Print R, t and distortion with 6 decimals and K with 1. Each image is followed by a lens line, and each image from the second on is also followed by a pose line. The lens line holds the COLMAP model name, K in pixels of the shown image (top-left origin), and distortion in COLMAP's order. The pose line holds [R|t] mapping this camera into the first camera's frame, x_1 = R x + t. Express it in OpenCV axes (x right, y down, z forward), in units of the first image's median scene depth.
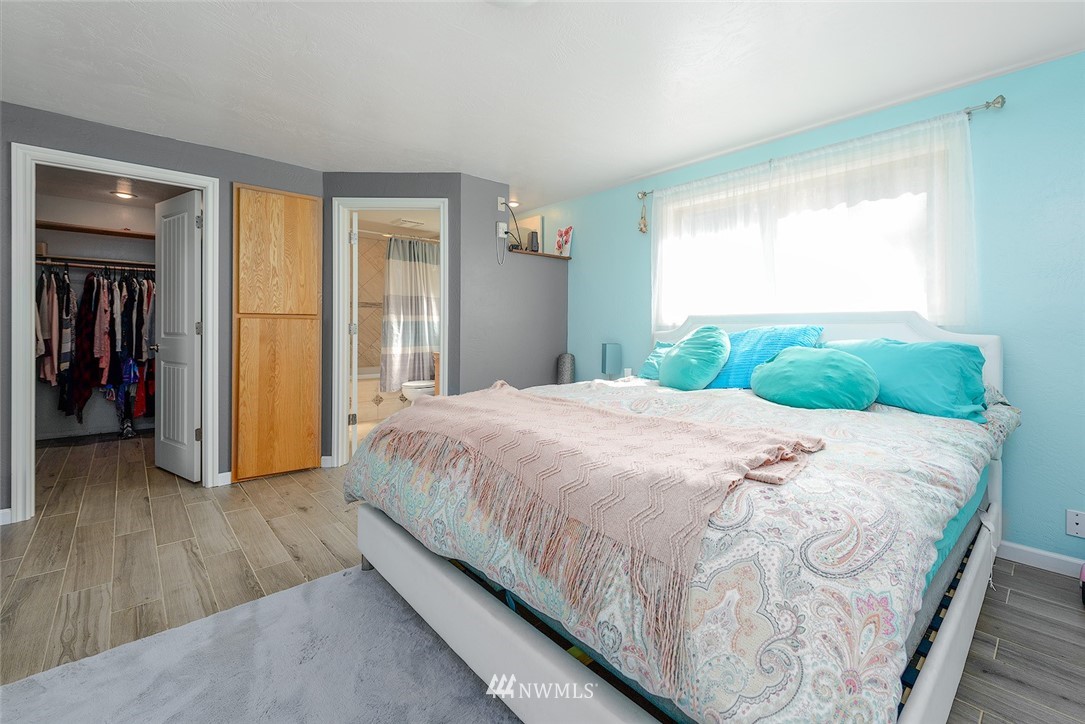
lens RADIAL K [[470.8, 0, 542.1], [0, 470.8, 328.7], [0, 0, 1]] dist [-0.000781, -0.000076]
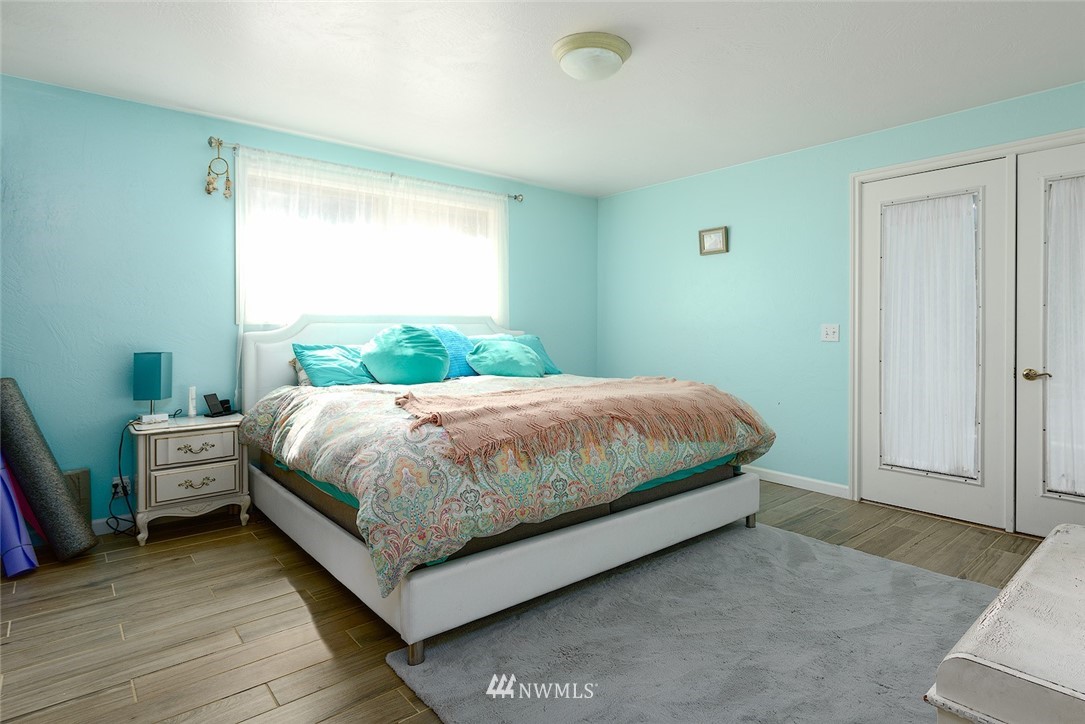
lens RADIAL K [[568.5, 0, 542.5], [0, 568.5, 362.0], [0, 0, 1]] dist [-0.000419, -0.000095]
pose [[0.033354, -0.076254, 0.996530, -1.642633], [-0.000432, 0.997084, 0.076311, -0.017532], [-0.999444, -0.002976, 0.033223, 1.076318]]
